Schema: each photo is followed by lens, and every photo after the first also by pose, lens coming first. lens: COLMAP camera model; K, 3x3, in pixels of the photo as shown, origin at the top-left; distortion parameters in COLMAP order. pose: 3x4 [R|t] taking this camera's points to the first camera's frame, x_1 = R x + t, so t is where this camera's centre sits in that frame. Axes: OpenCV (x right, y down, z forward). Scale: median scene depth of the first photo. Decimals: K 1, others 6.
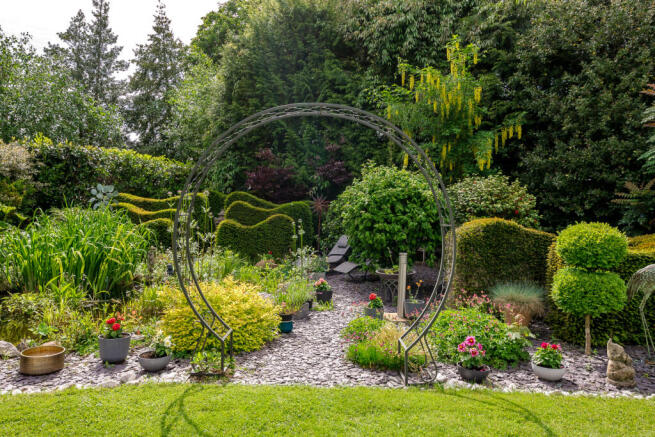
lens RADIAL K [[435.5, 0, 327.9], [0, 435.5, 218.2], [0, 0, 1]] dist [0.004567, 0.002089]
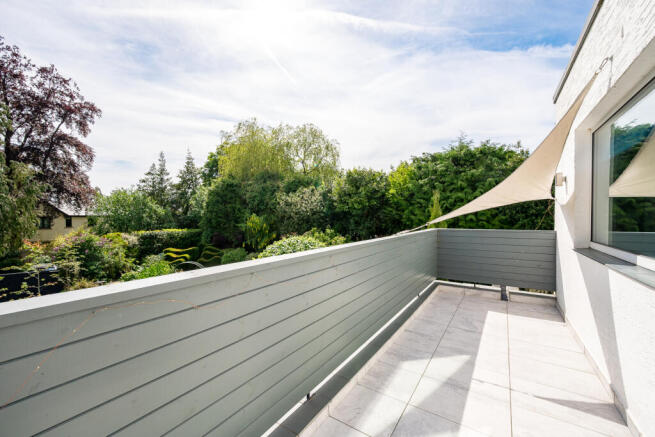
lens RADIAL K [[259.5, 0, 329.2], [0, 259.5, 222.6], [0, 0, 1]] dist [-0.002815, -0.000907]
pose [[0.997889, -0.029353, 0.057932, 0.332170], [0.027761, 0.999219, 0.028104, -0.154783], [-0.058712, -0.026437, 0.997925, -0.533174]]
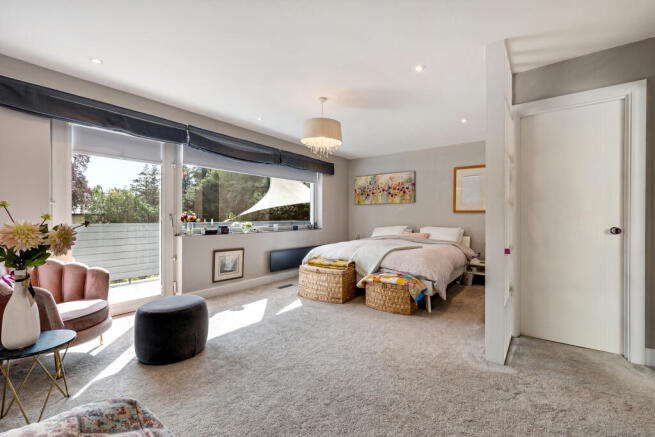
lens RADIAL K [[281.2, 0, 325.4], [0, 281.2, 218.2], [0, 0, 1]] dist [-0.002991, -0.000260]
pose [[0.999795, -0.020012, -0.002921, 0.474946], [0.020034, 0.999771, 0.007546, -0.149238], [0.002770, -0.007603, 0.999967, -0.638020]]
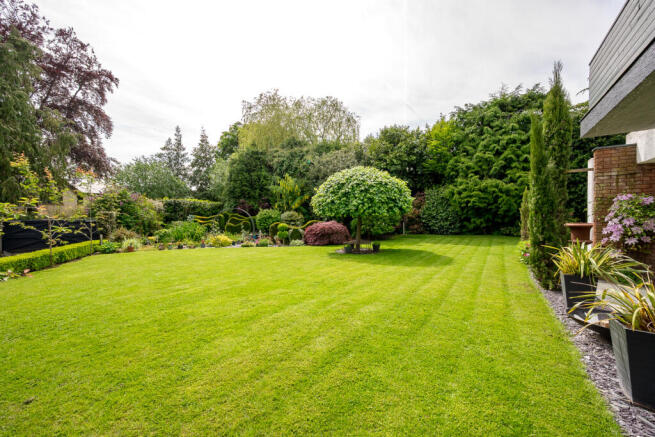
lens RADIAL K [[259.5, 0, 328.6], [0, 259.5, 224.2], [0, 0, 1]] dist [-0.002815, -0.000907]
pose [[0.996517, -0.031719, 0.077126, 0.187893], [0.029602, 0.999157, 0.028443, -0.011637], [-0.077964, -0.026060, 0.996616, -0.516004]]
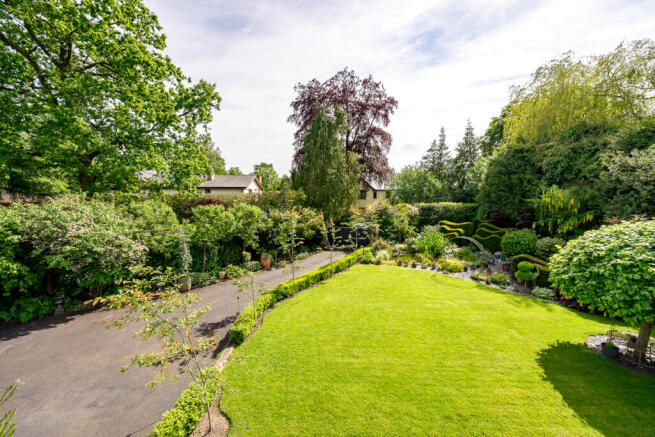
lens RADIAL K [[259.5, 0, 326.2], [0, 259.5, 218.1], [0, 0, 1]] dist [-0.002815, -0.000907]
pose [[0.608573, 0.056344, -0.791495, 0.295667], [0.016022, 0.996400, 0.083250, -0.147643], [0.793336, -0.063345, 0.605479, -0.488843]]
